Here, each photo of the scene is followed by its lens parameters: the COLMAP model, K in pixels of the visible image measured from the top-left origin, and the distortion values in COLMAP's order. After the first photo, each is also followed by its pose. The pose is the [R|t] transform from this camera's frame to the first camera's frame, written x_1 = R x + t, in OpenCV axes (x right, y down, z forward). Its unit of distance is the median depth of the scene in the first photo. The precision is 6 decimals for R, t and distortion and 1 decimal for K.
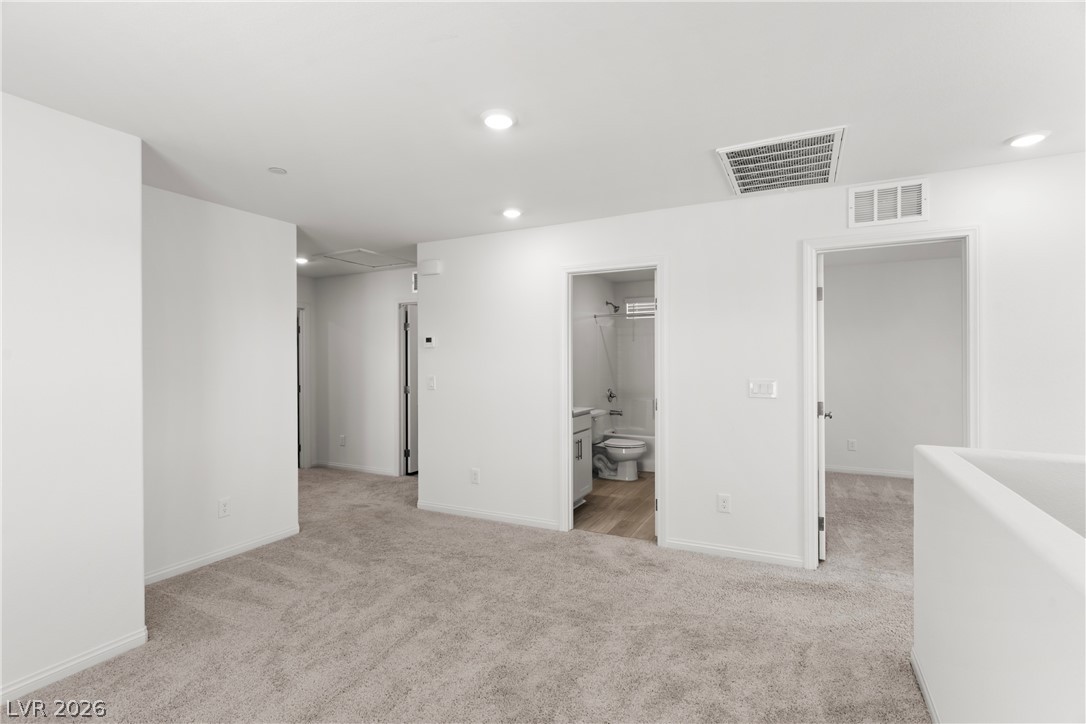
lens RADIAL K [[514.1, 0, 544.1], [0, 514.1, 363.4], [0, 0, 1]] dist [0.004879, -0.000402]
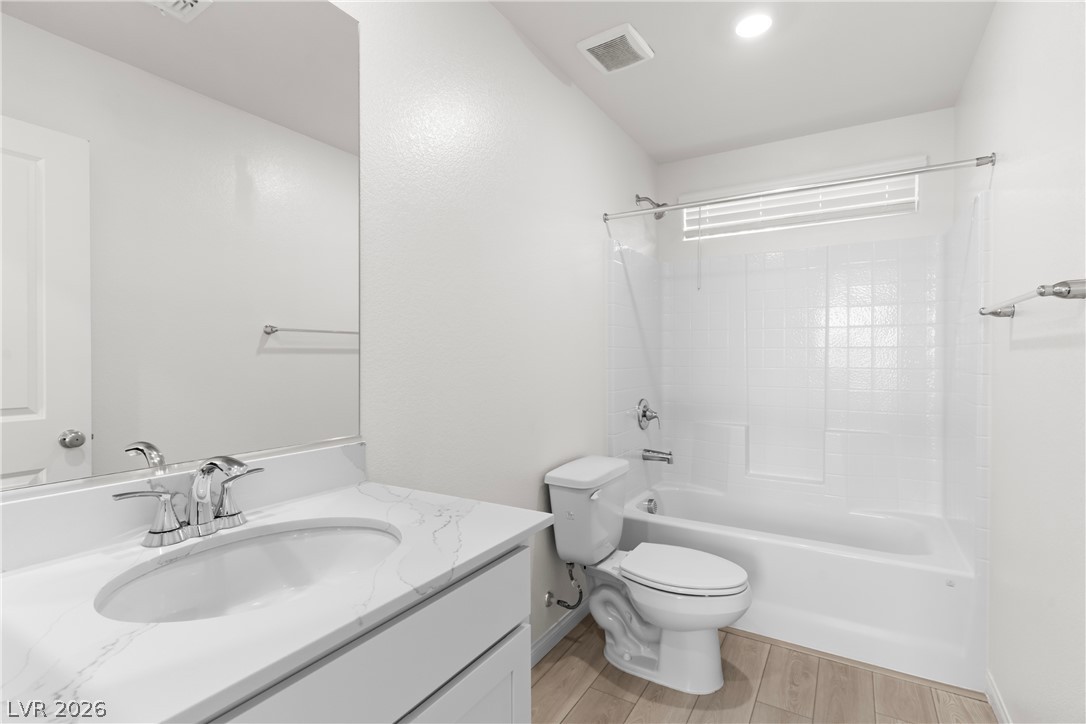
lens RADIAL K [[514.1, 0, 541.2], [0, 514.1, 364.0], [0, 0, 1]] dist [0.004879, -0.000402]
pose [[0.996517, 0.006999, -0.083093, 0.078248], [-0.006531, 0.999961, 0.005913, 0.018382], [0.083131, -0.005349, 0.996524, 0.562865]]
